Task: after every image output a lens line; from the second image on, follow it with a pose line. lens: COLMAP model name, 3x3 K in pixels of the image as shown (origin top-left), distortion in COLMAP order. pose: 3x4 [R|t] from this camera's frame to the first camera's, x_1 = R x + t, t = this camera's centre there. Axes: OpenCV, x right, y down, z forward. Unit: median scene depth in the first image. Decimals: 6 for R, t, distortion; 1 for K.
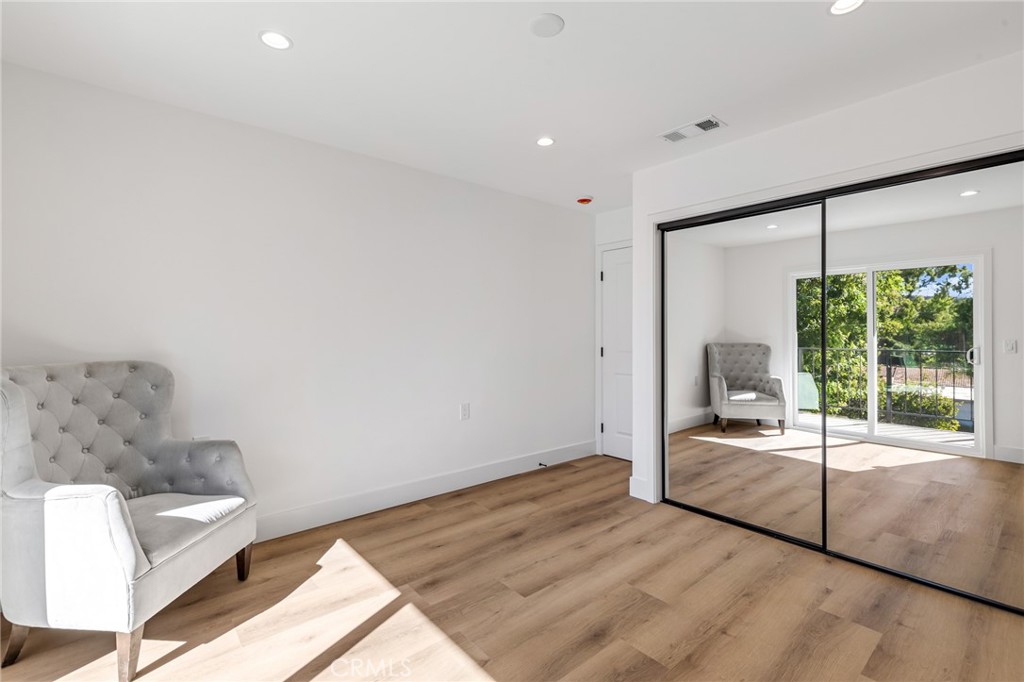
lens RADIAL K [[464.4, 0, 513.0], [0, 464.4, 331.9], [0, 0, 1]] dist [0.007432, -0.001262]
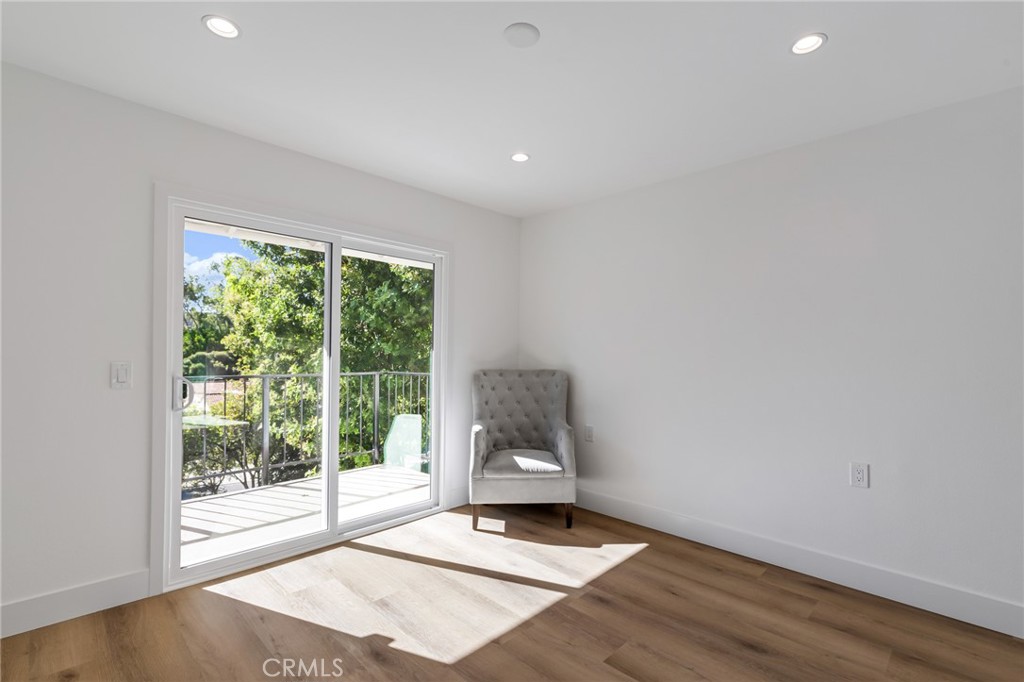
lens RADIAL K [[464.4, 0, 512.9], [0, 464.4, 348.1], [0, 0, 1]] dist [0.007432, -0.001262]
pose [[0.097827, -0.003910, -0.995196, 0.744582], [-0.011894, 0.999916, -0.005098, -0.000605], [0.995132, 0.012335, 0.097772, 0.639181]]
